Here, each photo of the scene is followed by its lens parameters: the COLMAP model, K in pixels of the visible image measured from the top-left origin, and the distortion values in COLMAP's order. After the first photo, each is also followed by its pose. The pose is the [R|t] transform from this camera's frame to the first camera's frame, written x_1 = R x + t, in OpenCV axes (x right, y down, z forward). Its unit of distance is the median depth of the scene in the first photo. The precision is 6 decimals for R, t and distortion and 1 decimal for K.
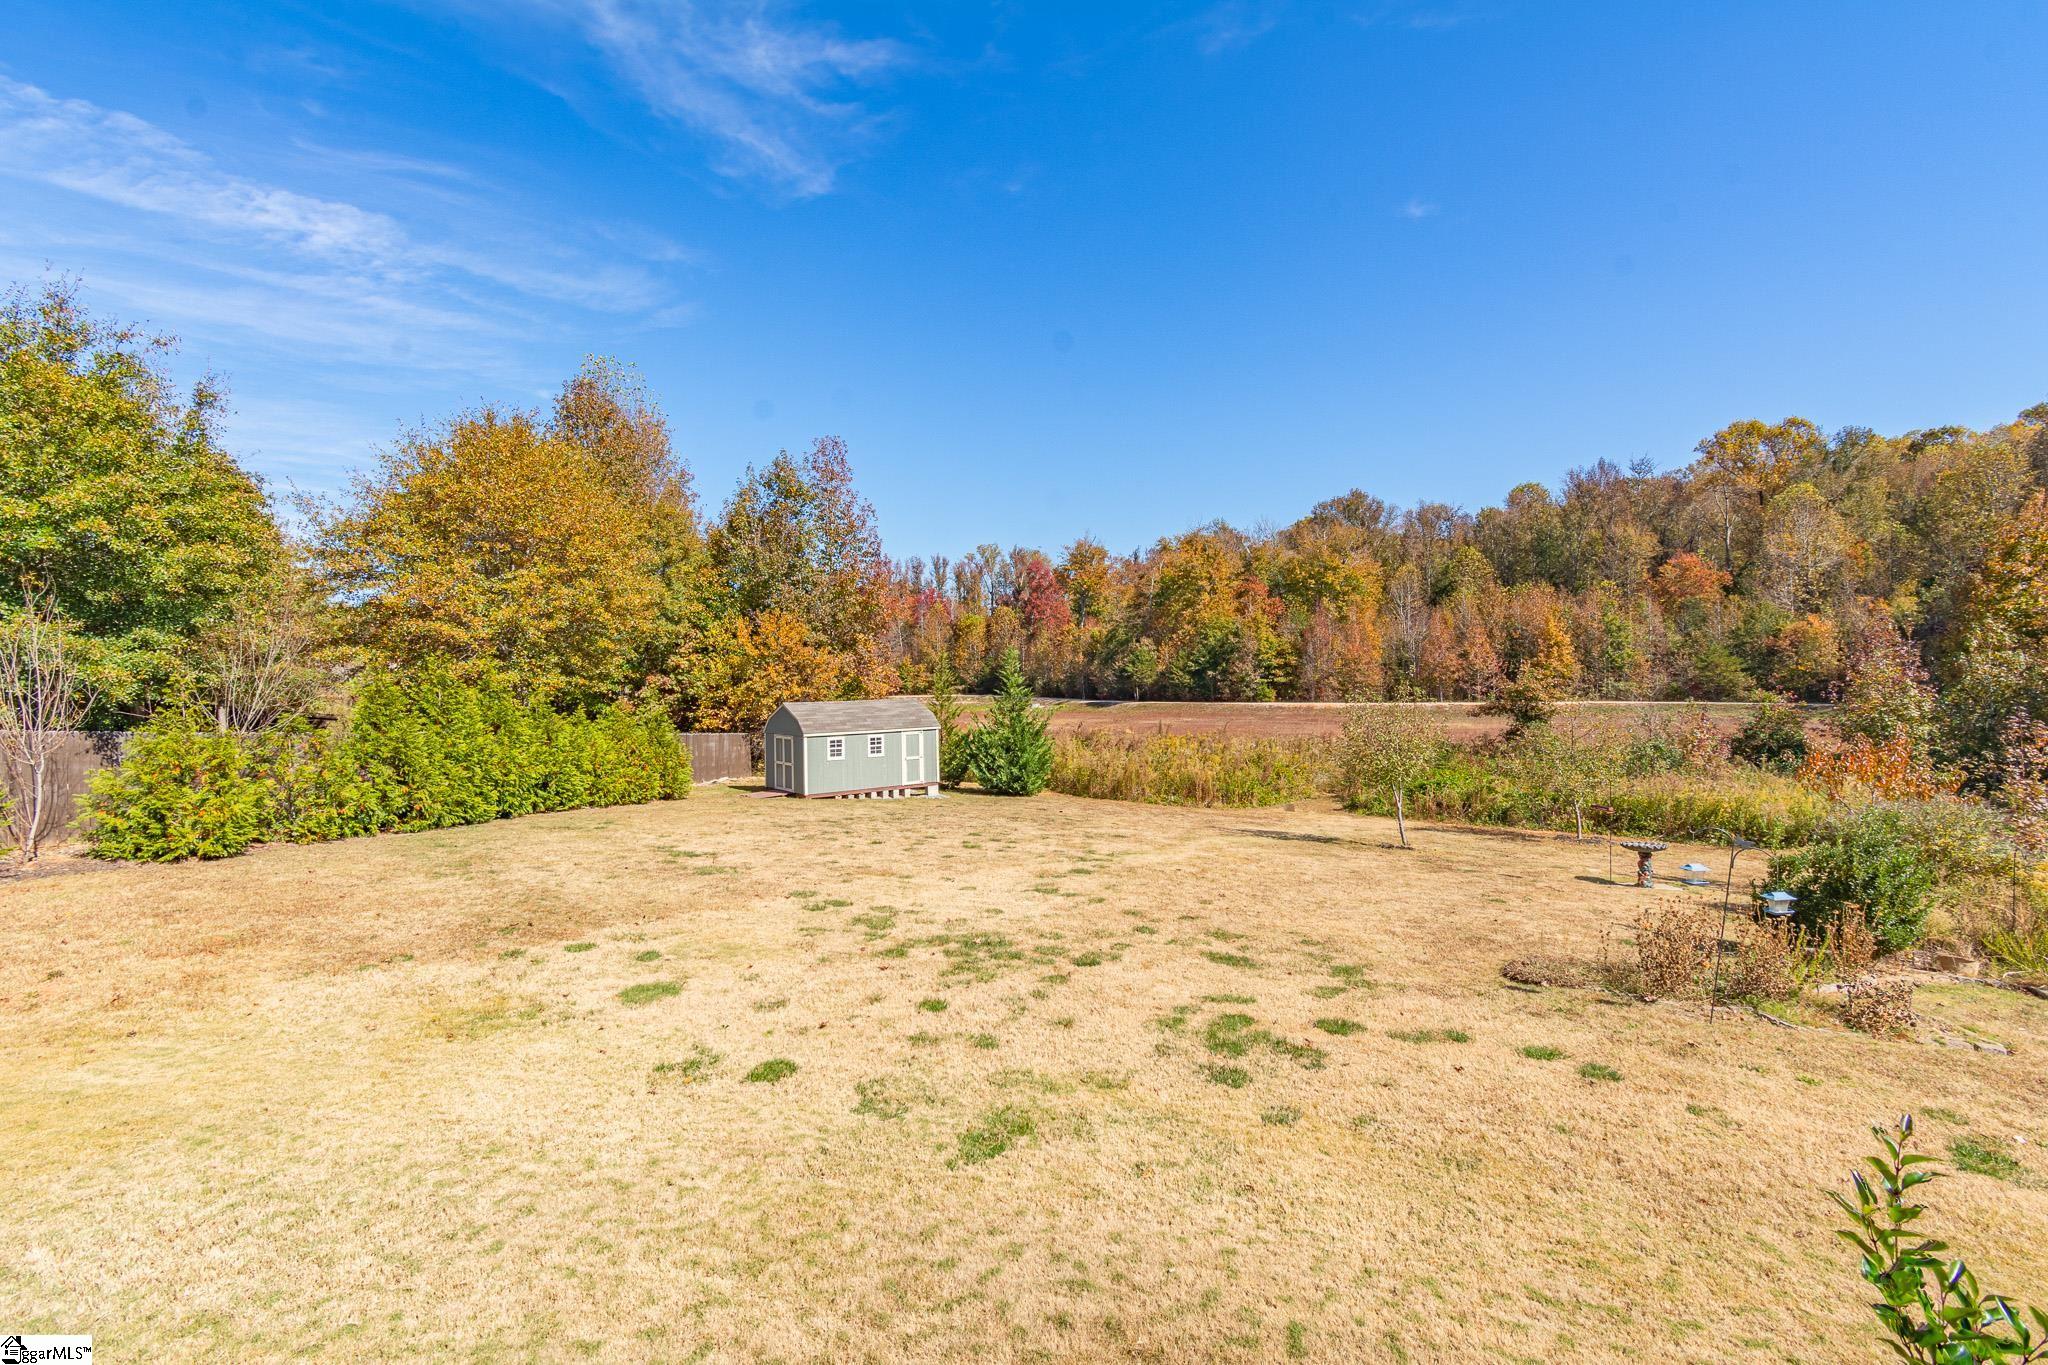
lens RADIAL K [[927.7, 0, 1022.1], [0, 927.7, 657.5], [0, 0, 1]] dist [0.004031, -0.000957]
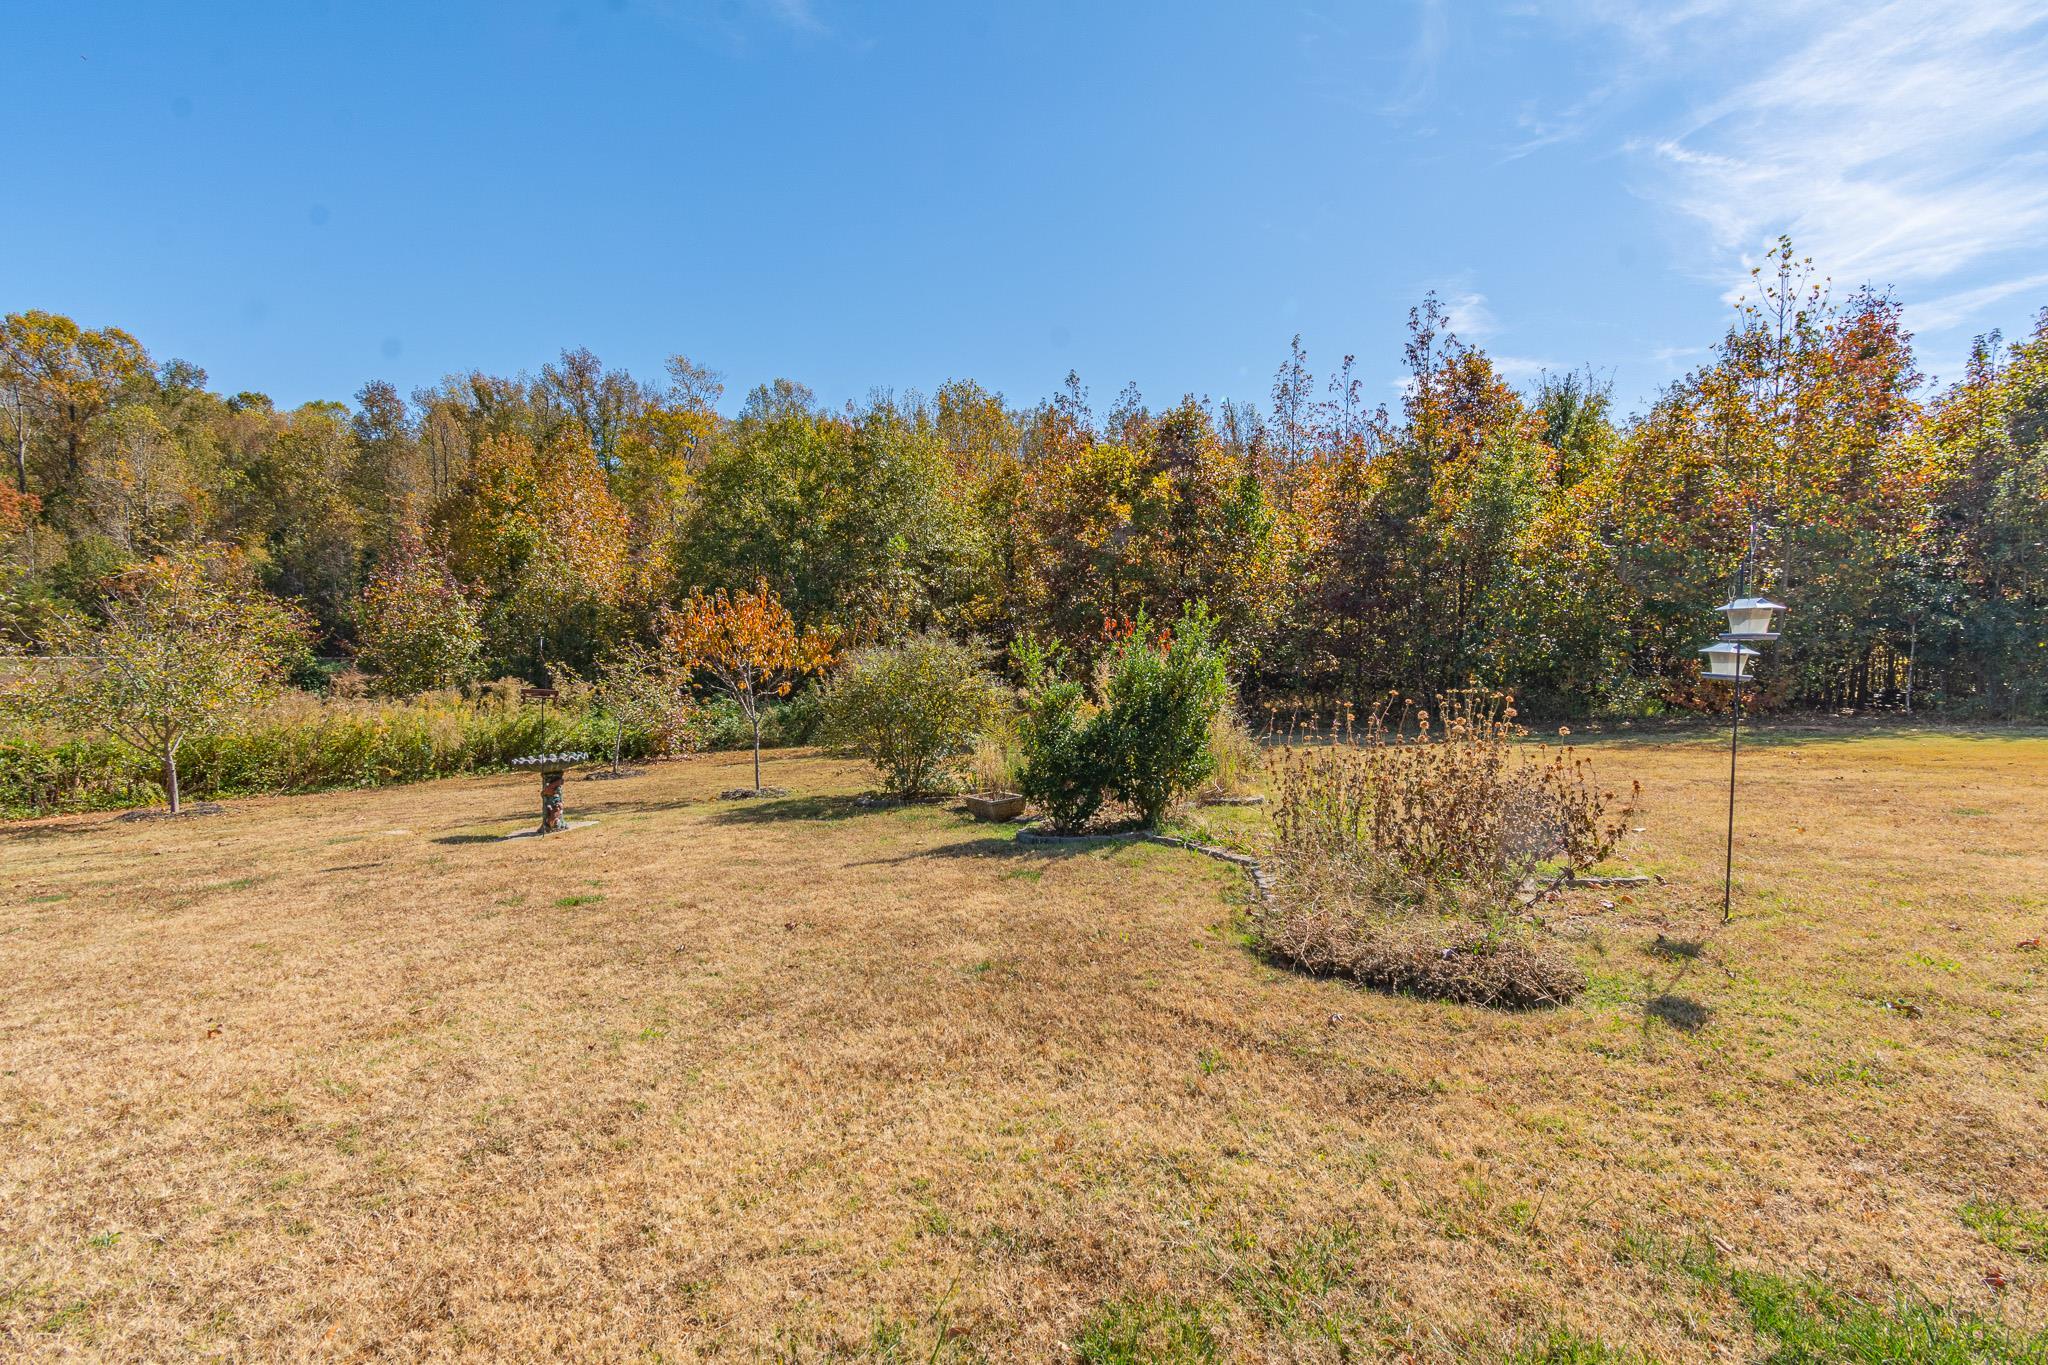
lens RADIAL K [[927.7, 0, 1025.8], [0, 927.7, 681.1], [0, 0, 1]] dist [0.004031, -0.000957]
pose [[0.061796, -0.025539, 0.997762, 0.015201], [-0.028327, 0.999225, 0.027331, 0.017186], [-0.997687, -0.029953, 0.061024, 0.090950]]
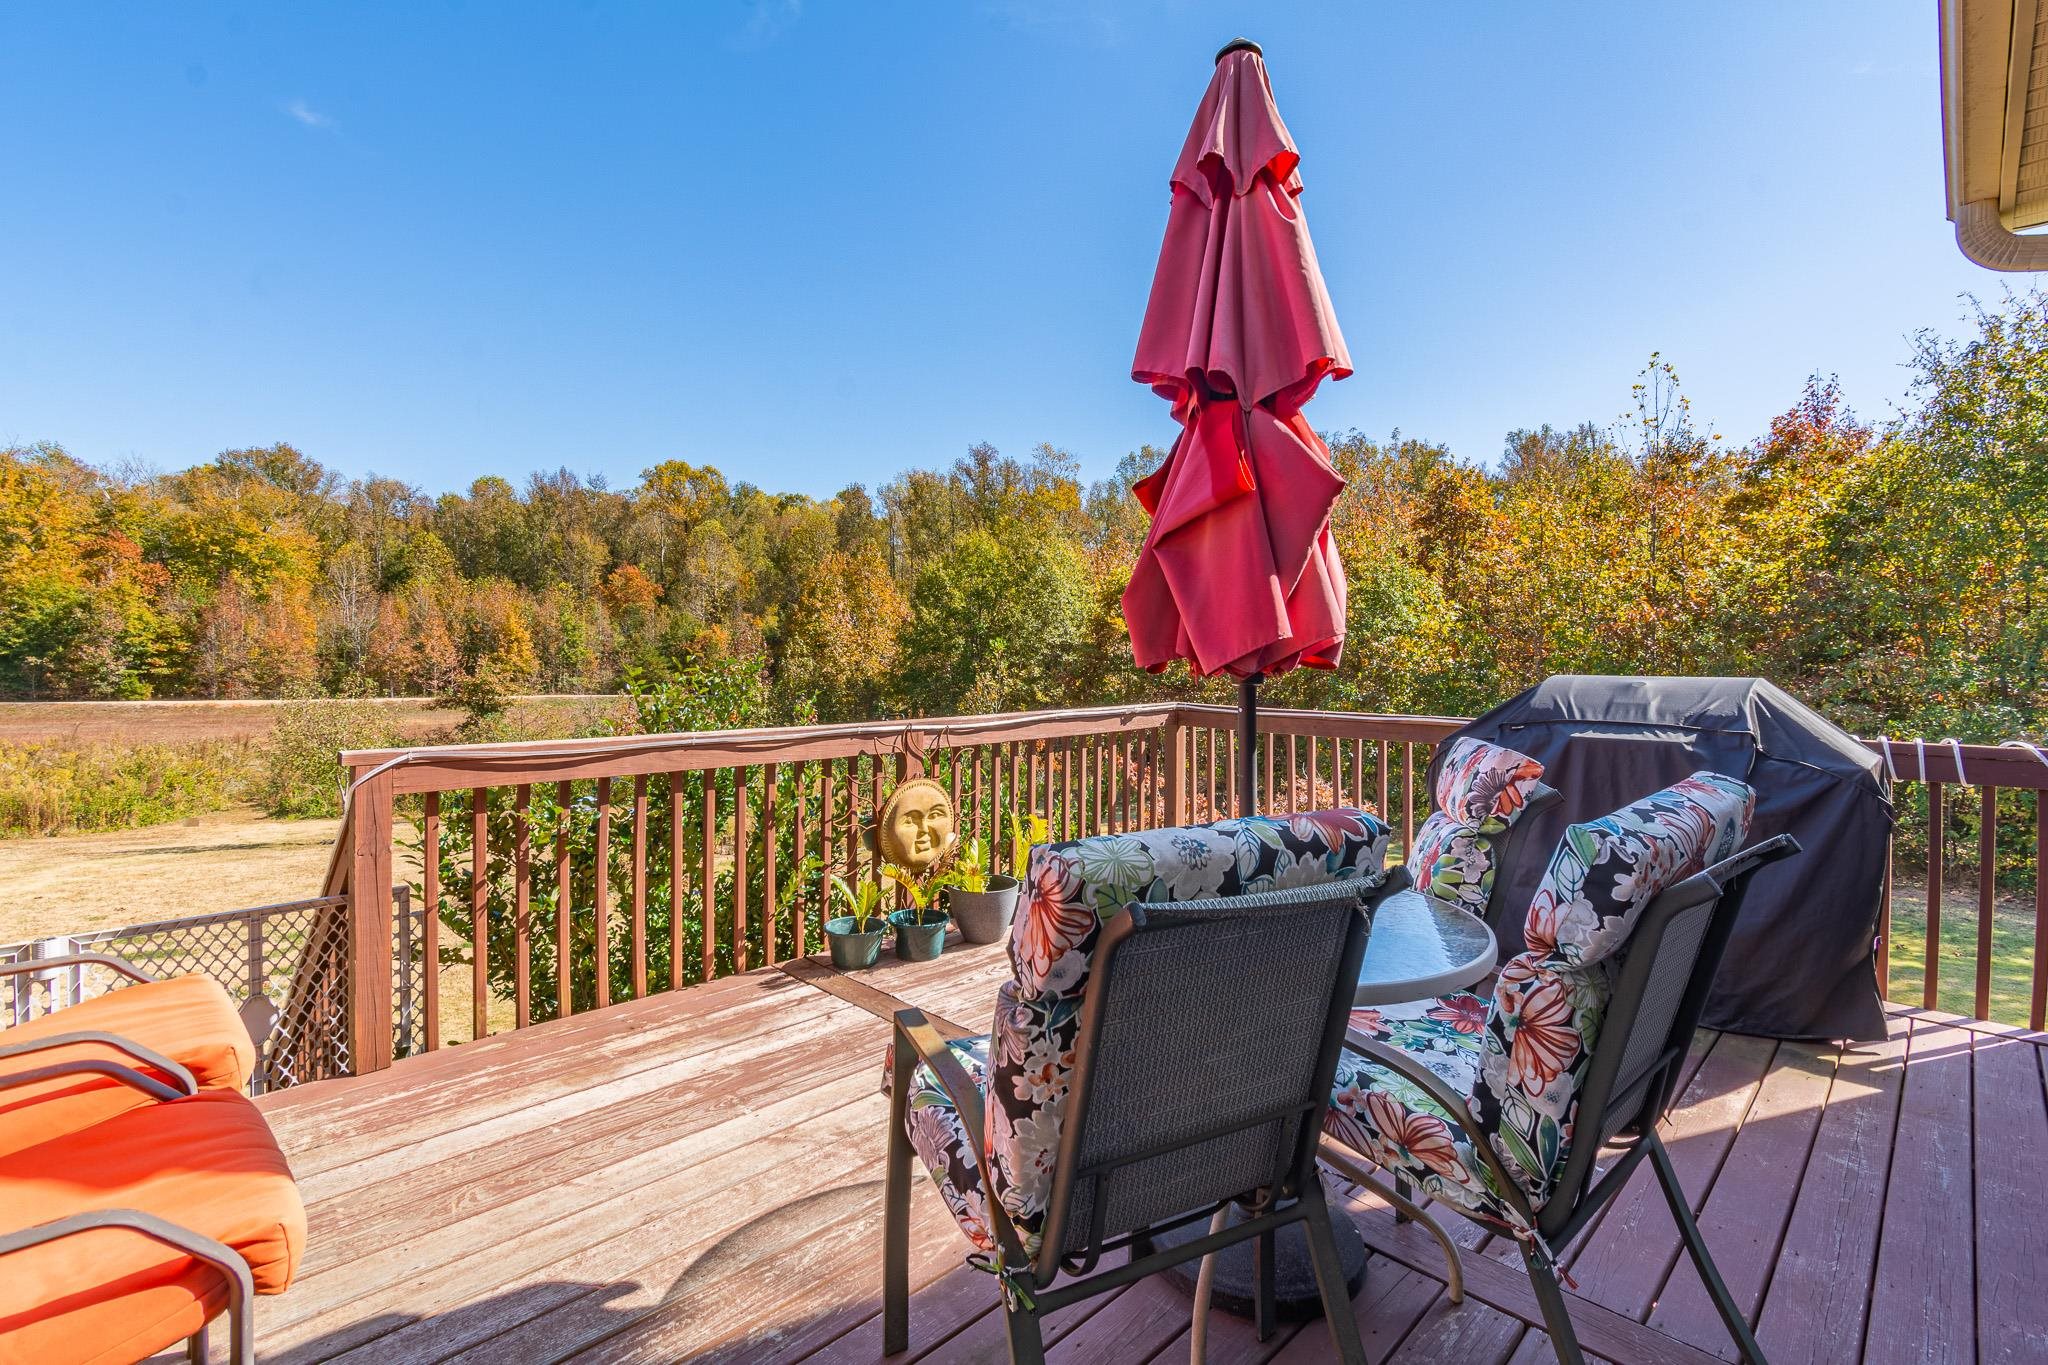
lens RADIAL K [[927.7, 0, 1022.5], [0, 927.7, 675.5], [0, 0, 1]] dist [0.004031, -0.000957]
pose [[0.522969, 0.009257, 0.852301, -0.006394], [-0.030310, 0.999511, 0.007742, -0.000044], [-0.851813, -0.029882, 0.522994, -0.013293]]
